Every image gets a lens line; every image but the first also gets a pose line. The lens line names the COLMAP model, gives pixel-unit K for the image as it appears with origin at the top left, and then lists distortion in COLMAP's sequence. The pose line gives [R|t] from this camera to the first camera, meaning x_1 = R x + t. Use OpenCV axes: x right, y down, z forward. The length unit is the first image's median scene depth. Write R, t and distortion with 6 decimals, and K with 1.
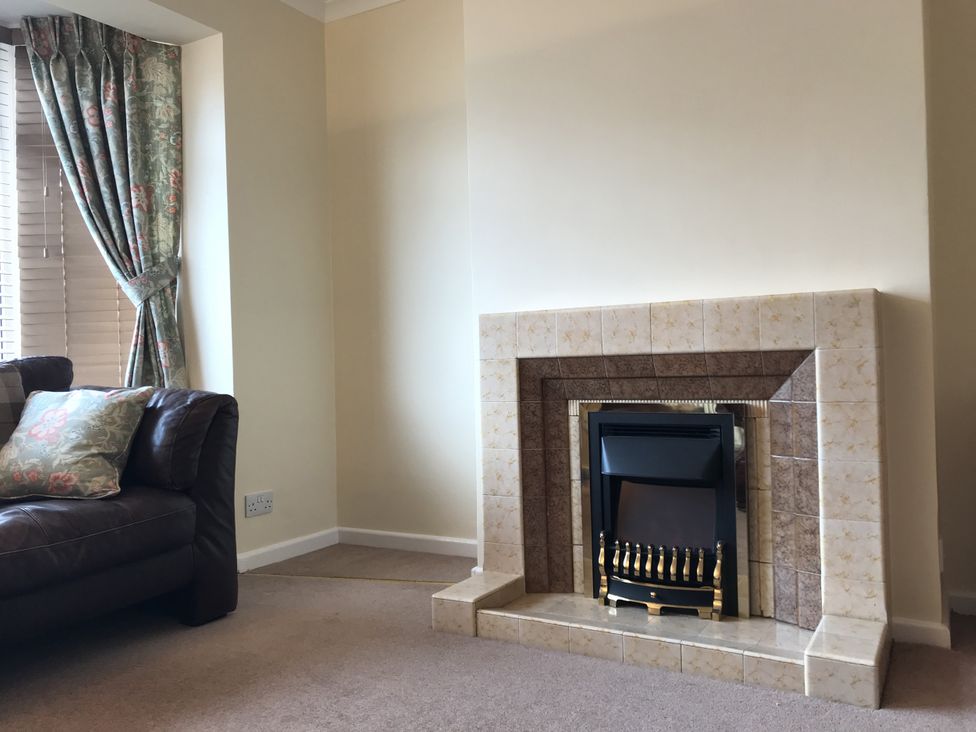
lens RADIAL K [[819.1, 0, 483.0], [0, 819.1, 370.1], [0, 0, 1]] dist [0.009066, -0.014656]
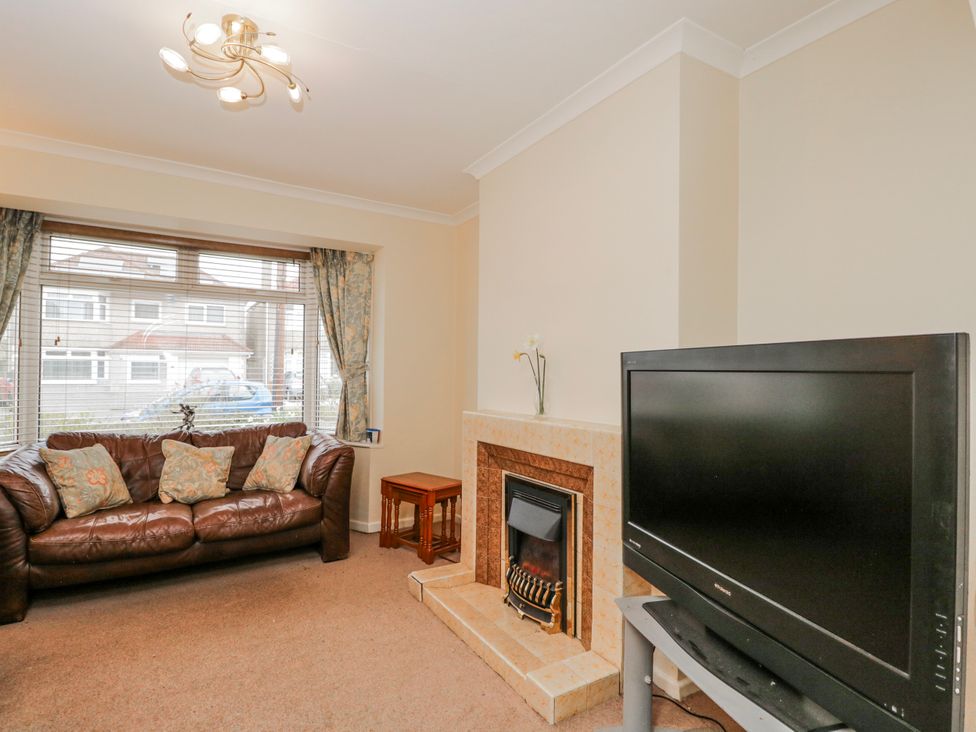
lens RADIAL K [[507.4, 0, 482.1], [0, 507.4, 363.9], [0, 0, 1]] dist [-0.004604, -0.009895]
pose [[0.880374, 0.027950, -0.473457, 0.585255], [-0.042968, 0.998857, -0.020930, -0.163168], [0.472330, 0.038769, 0.880568, 0.088413]]
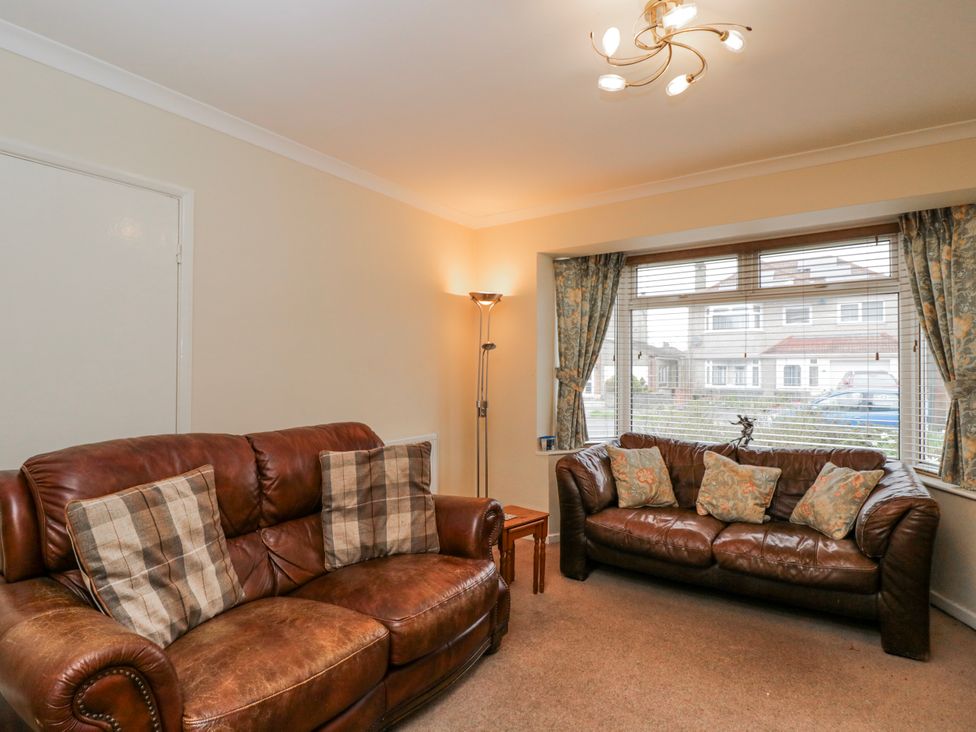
lens RADIAL K [[507.4, 0, 492.8], [0, 507.4, 363.9], [0, 0, 1]] dist [-0.004604, -0.009895]
pose [[-0.086427, 0.015908, -0.996131, 0.600629], [-0.022641, 0.999583, 0.017927, -0.194657], [0.996001, 0.024103, -0.086031, 0.407982]]
